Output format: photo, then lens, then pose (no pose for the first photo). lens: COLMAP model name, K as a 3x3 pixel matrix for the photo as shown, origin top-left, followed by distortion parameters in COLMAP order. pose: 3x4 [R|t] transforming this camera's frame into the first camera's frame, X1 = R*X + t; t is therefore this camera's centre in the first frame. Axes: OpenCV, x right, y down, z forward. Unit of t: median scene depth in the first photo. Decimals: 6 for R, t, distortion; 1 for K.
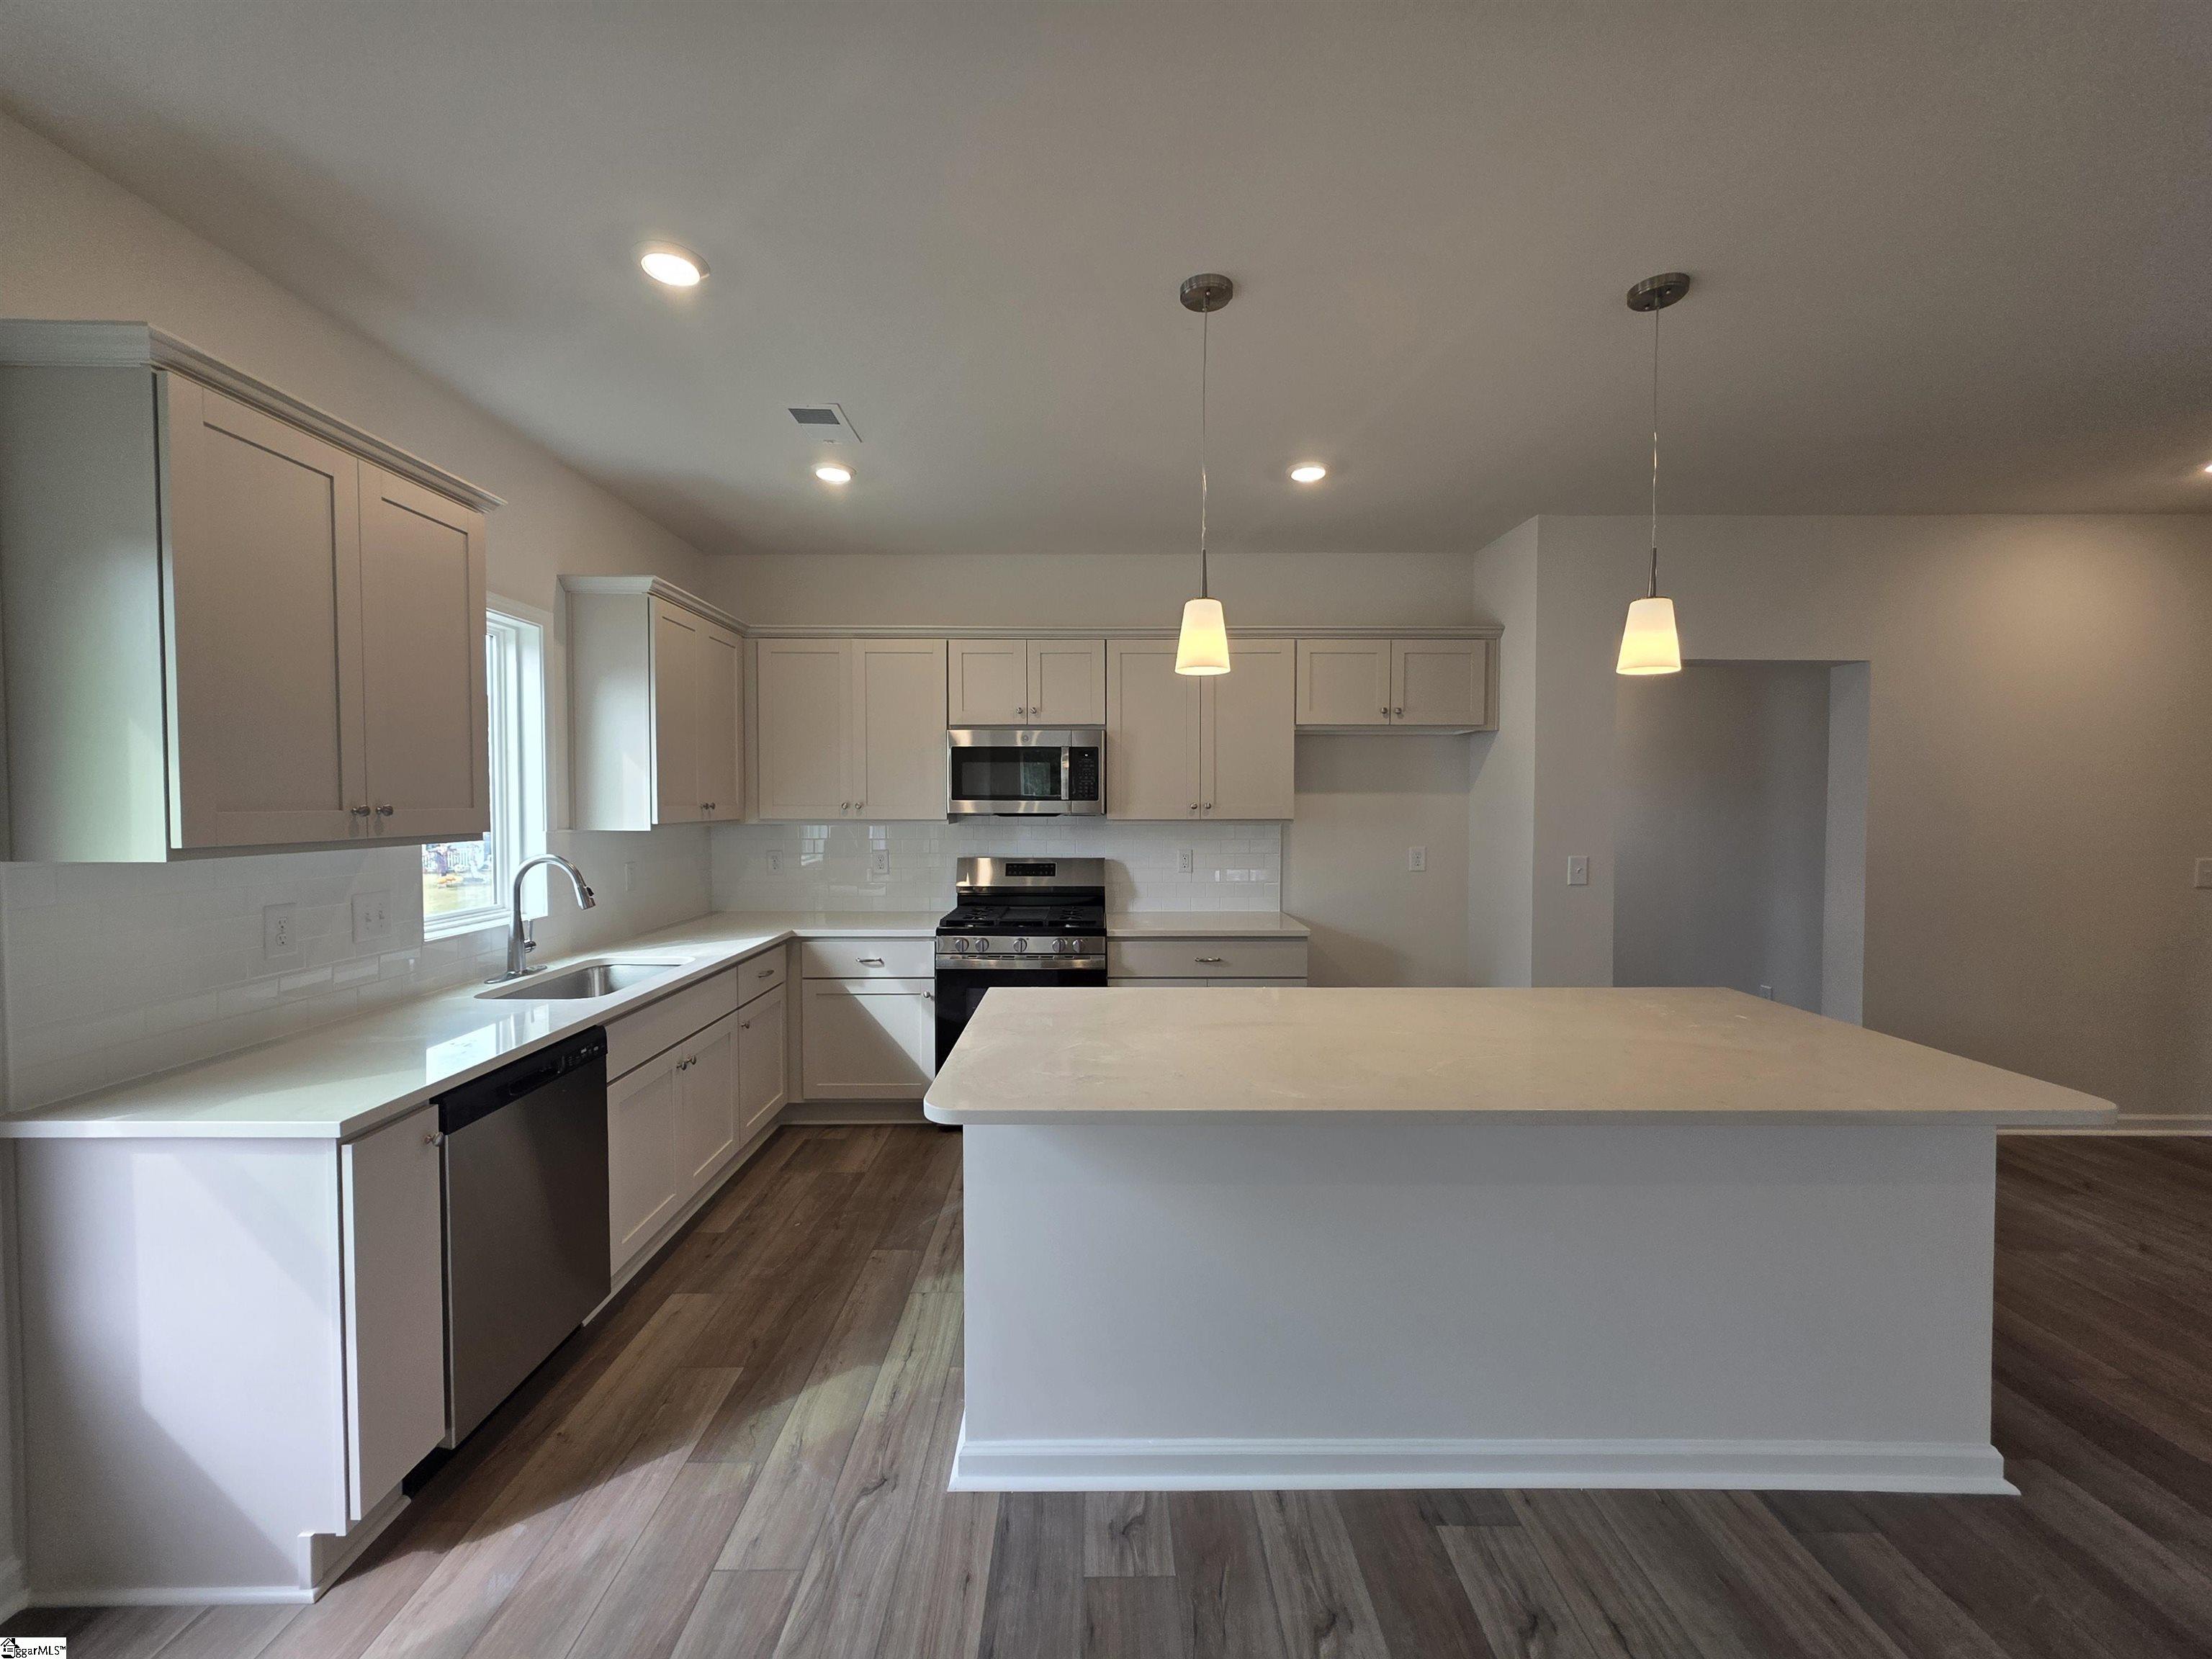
lens RADIAL K [[887.0, 0, 1095.4], [0, 887.0, 822.3], [0, 0, 1]] dist [0.004331, 0.000216]
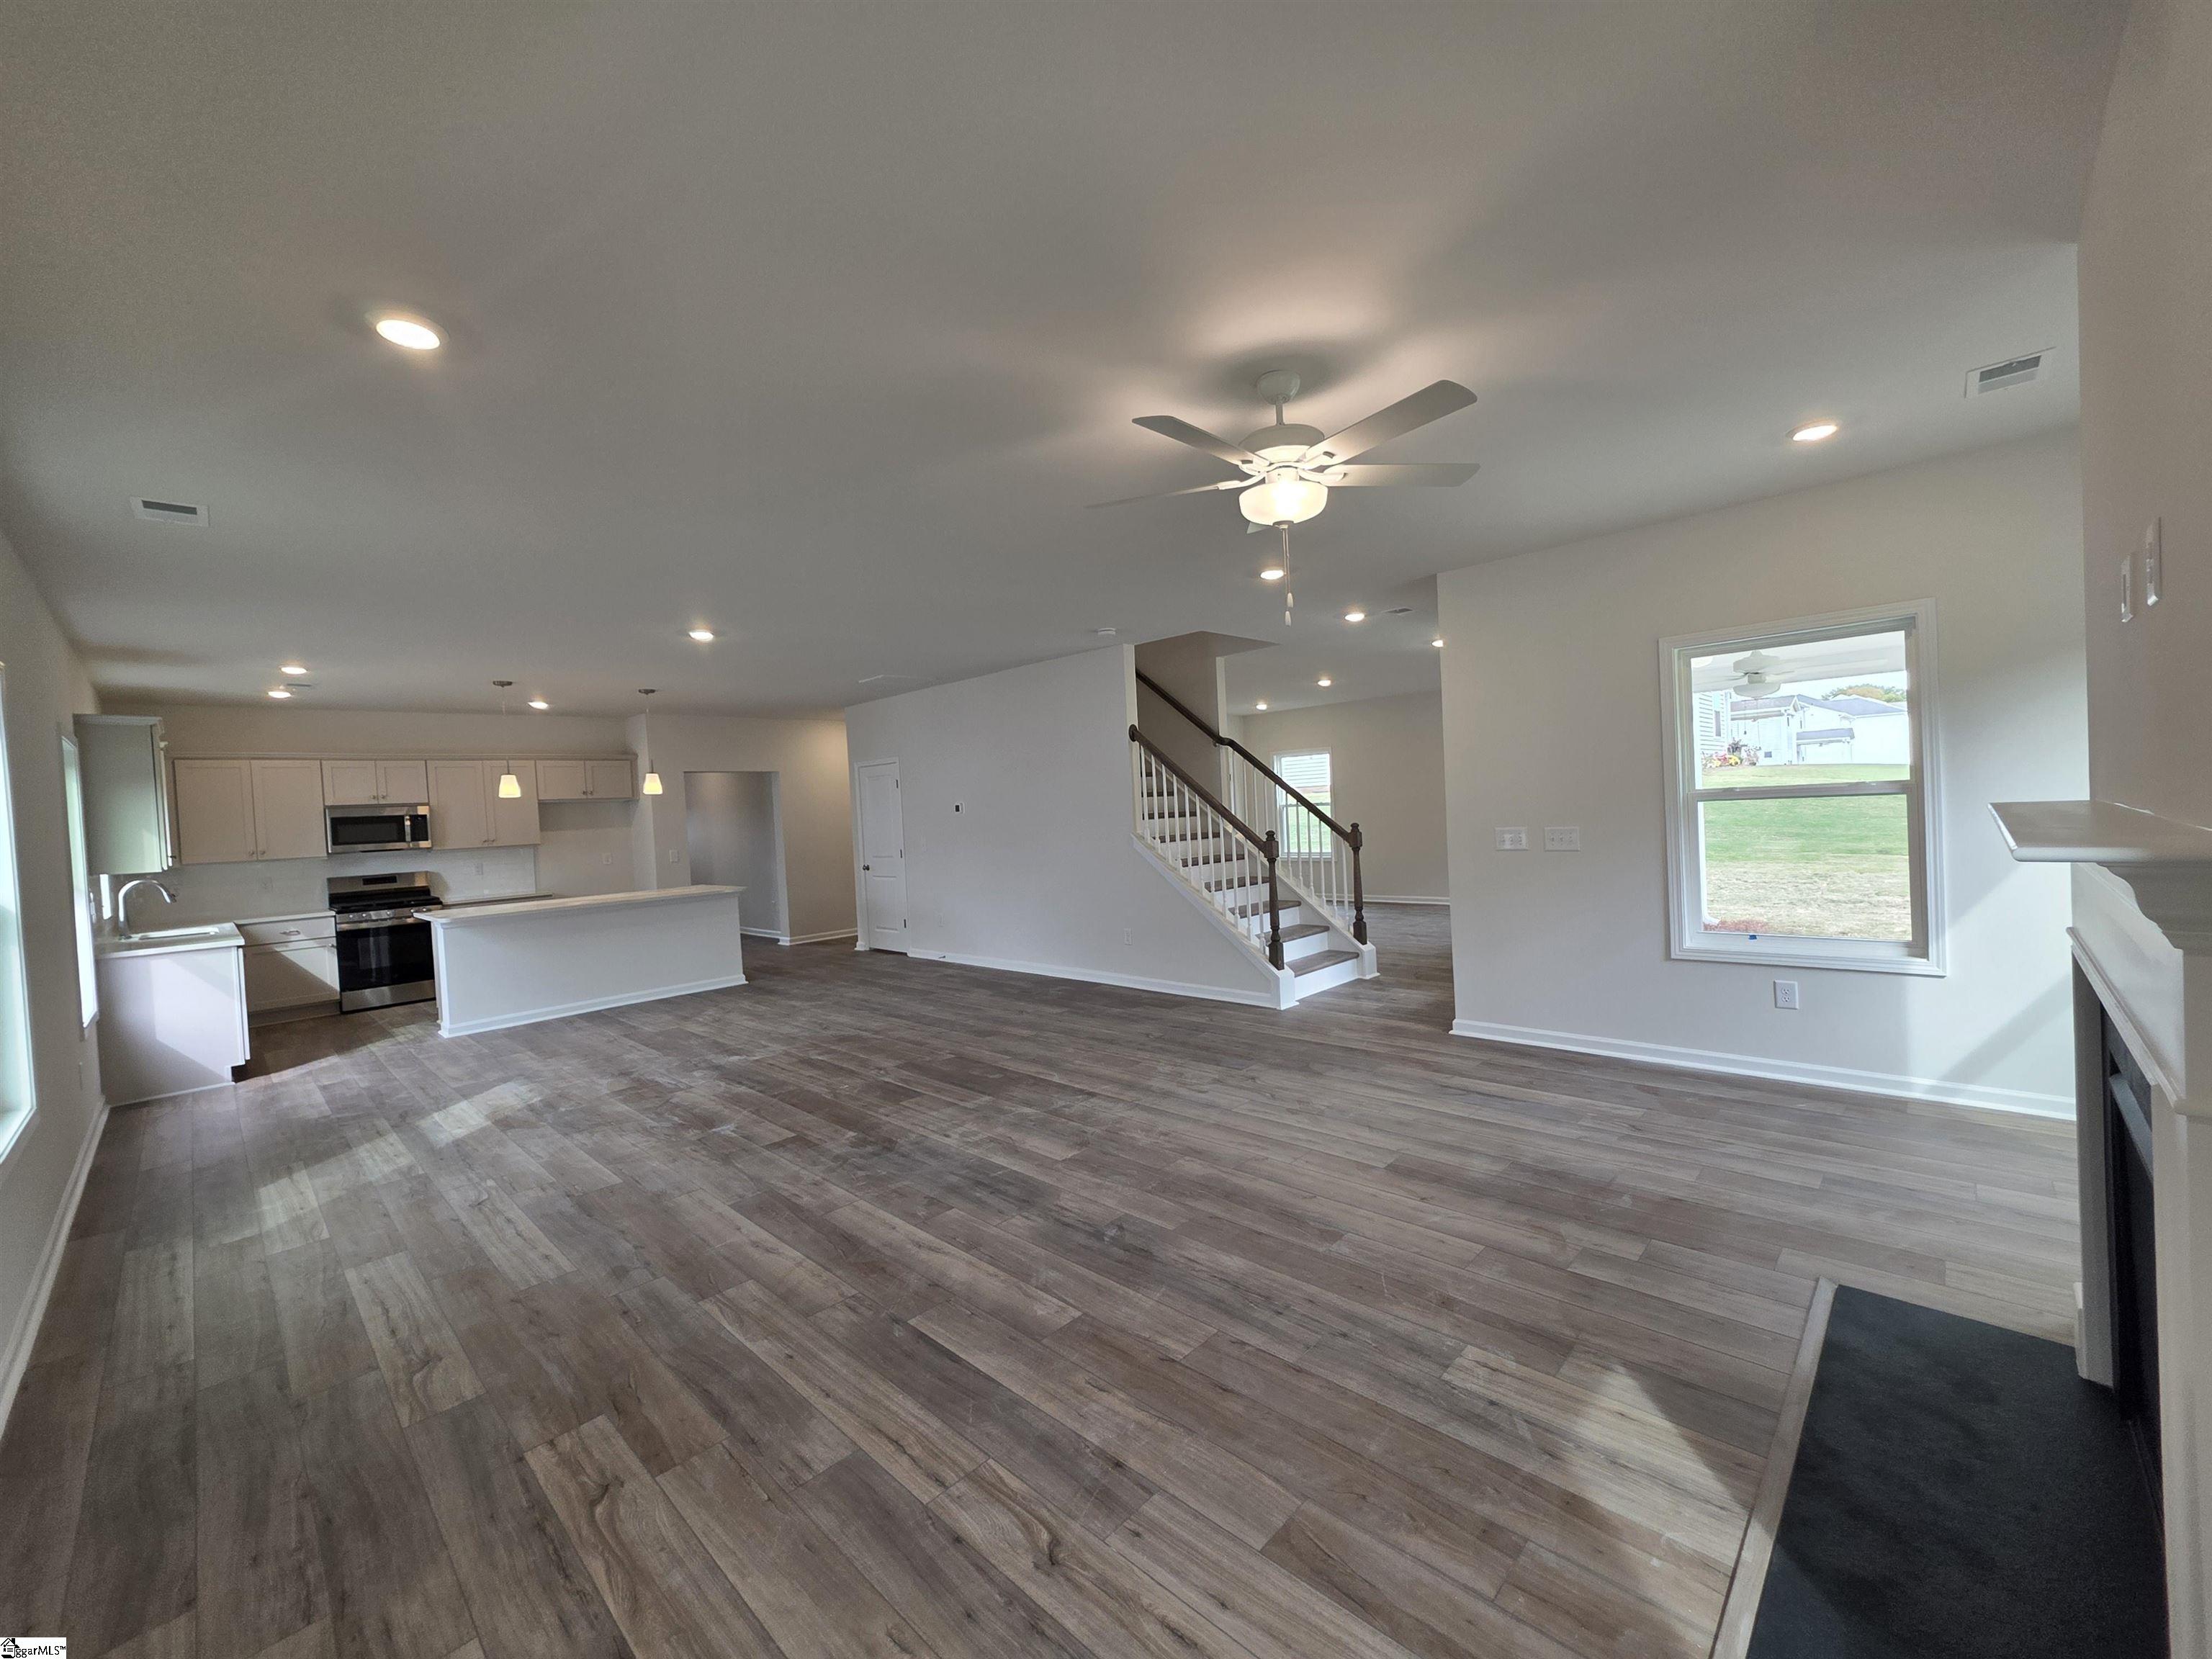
lens RADIAL K [[887.0, 0, 1088.6], [0, 887.0, 820.0], [0, 0, 1]] dist [0.004331, 0.000216]
pose [[0.700989, -0.045509, 0.711718, -0.384226], [0.069942, 0.997538, -0.005103, 0.043722], [-0.709734, 0.053356, 0.702446, -1.497892]]
